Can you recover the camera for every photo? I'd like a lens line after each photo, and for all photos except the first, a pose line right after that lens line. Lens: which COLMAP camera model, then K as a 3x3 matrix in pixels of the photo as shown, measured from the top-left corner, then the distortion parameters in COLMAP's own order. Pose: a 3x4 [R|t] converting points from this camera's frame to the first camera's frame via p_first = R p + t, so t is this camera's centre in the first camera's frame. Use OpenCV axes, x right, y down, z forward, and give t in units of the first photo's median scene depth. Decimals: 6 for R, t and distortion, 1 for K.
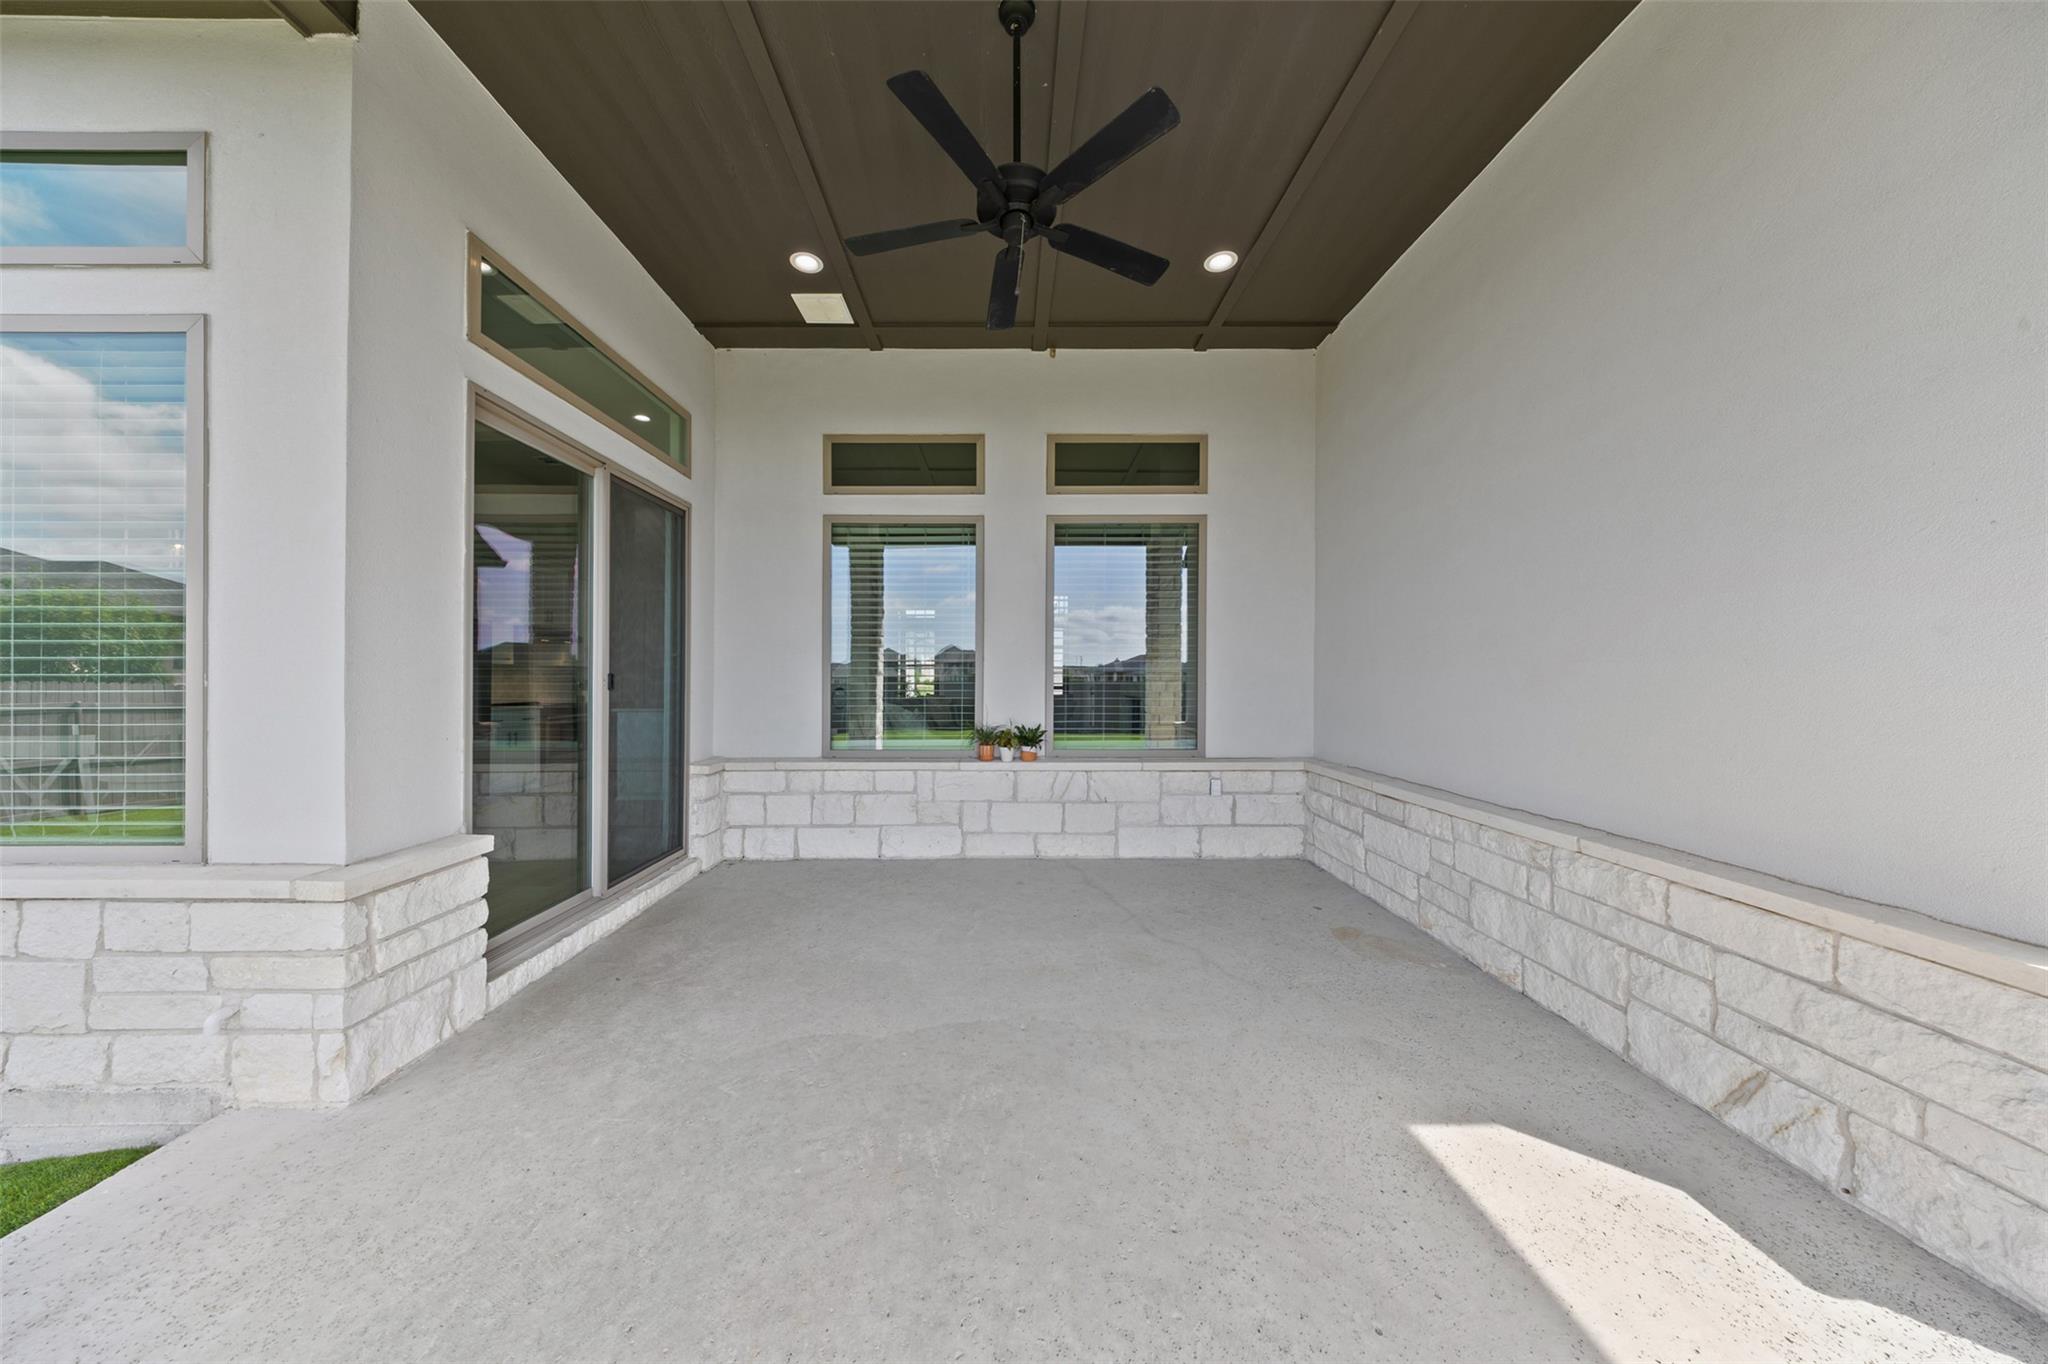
lens RADIAL K [[646.1, 0, 1029.1], [0, 646.1, 686.2], [0, 0, 1]] dist [0.000002, 0.000007]
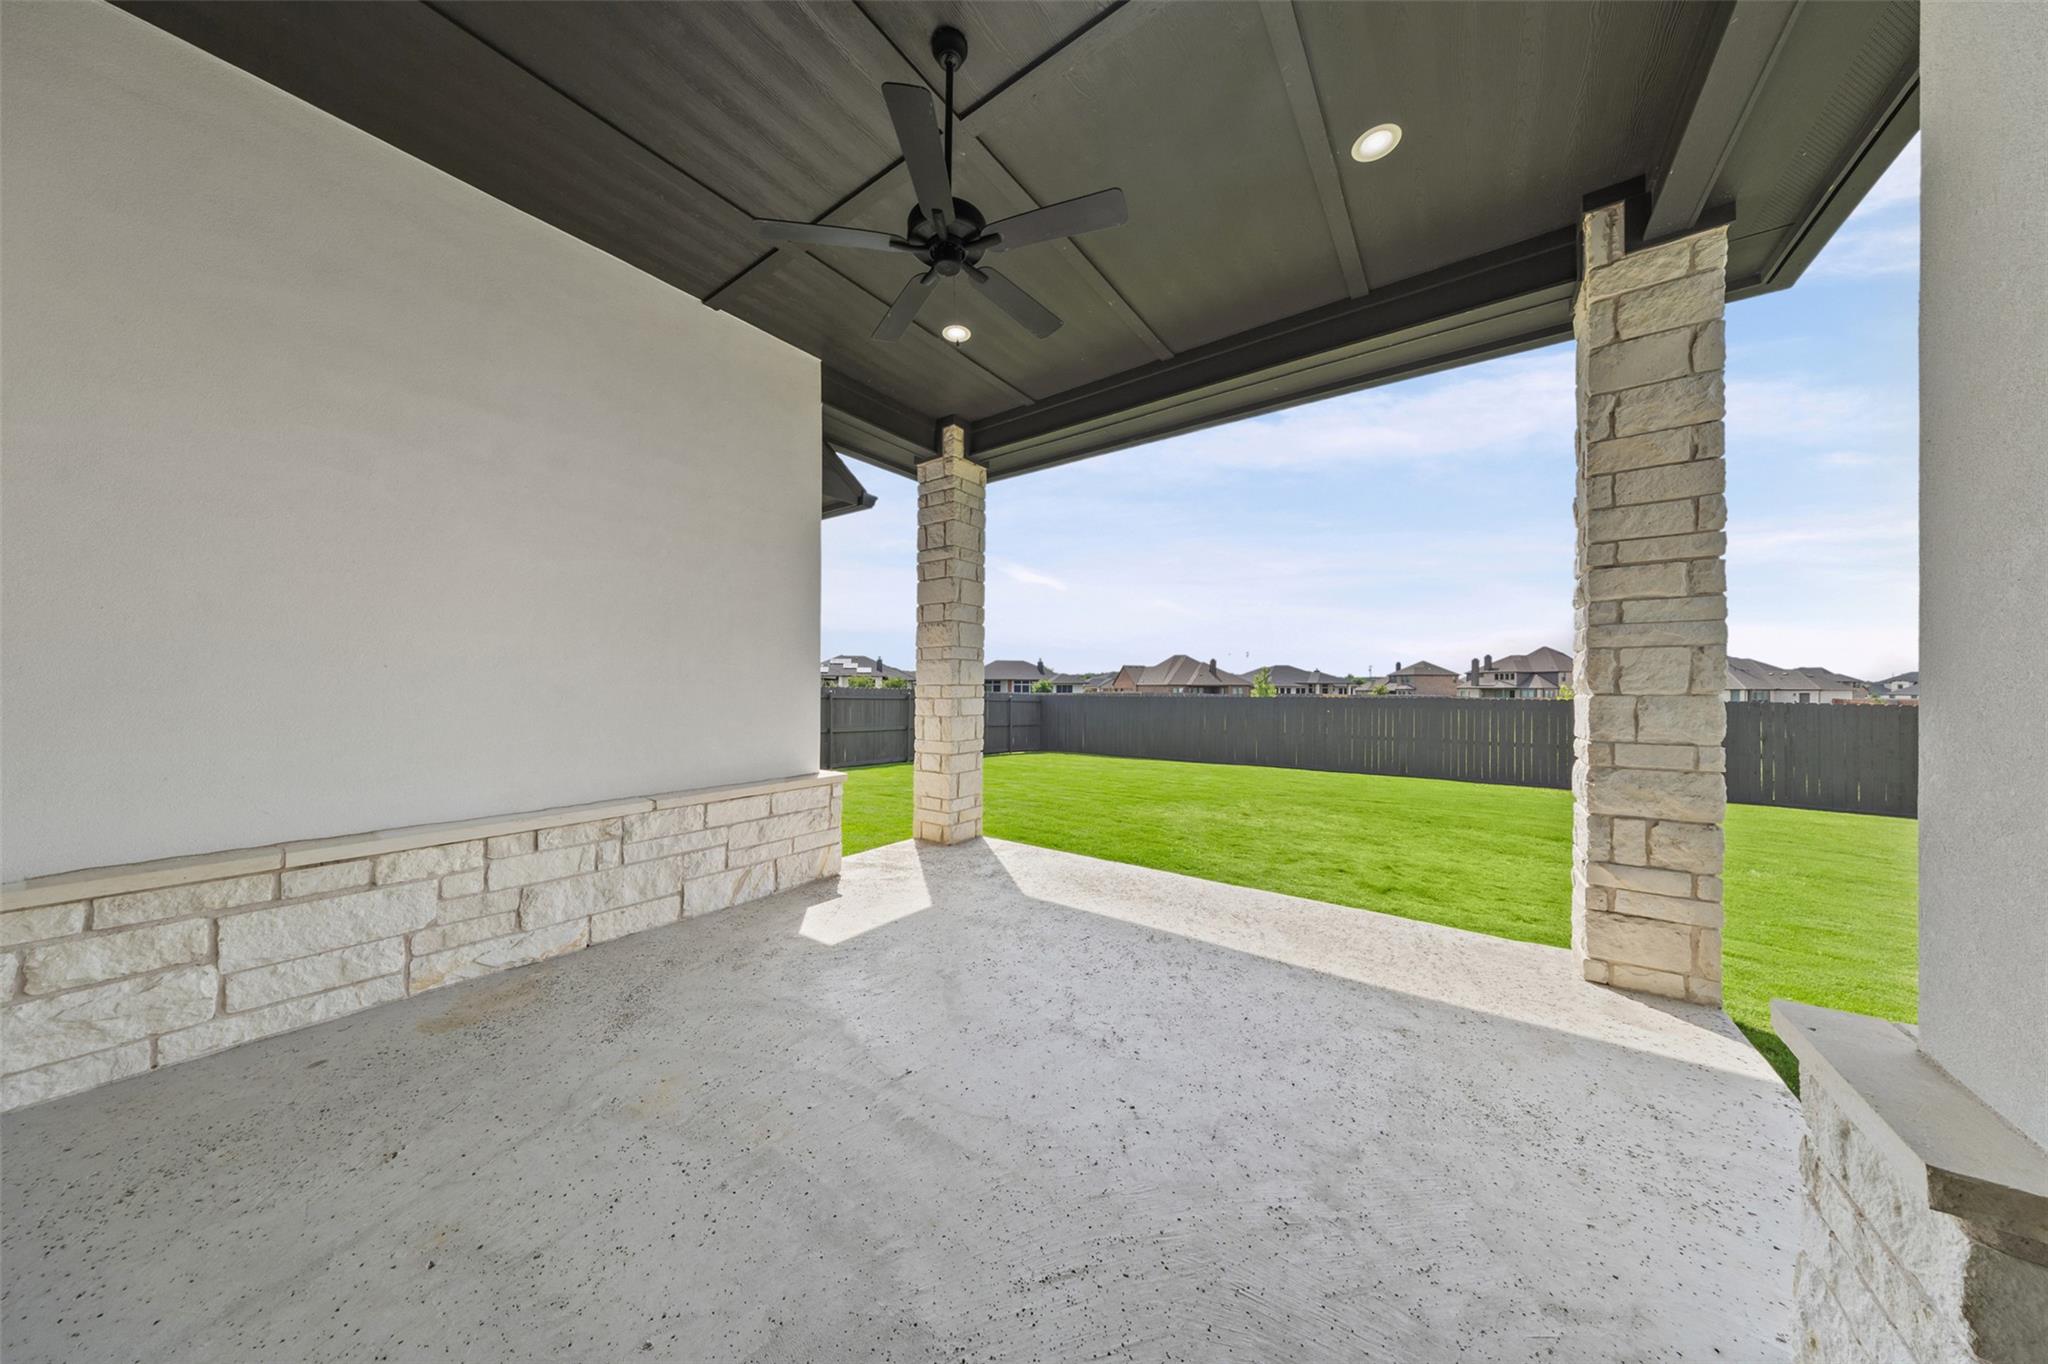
lens RADIAL K [[602.9, 0, 1029.9], [0, 602.9, 680.9], [0, 0, 1]] dist [0.000128, 0.000009]
pose [[-0.806190, -0.000663, 0.591657, -0.650667], [-0.002311, 0.999995, -0.002028, -0.044384], [-0.591653, -0.003002, -0.806187, 1.500317]]
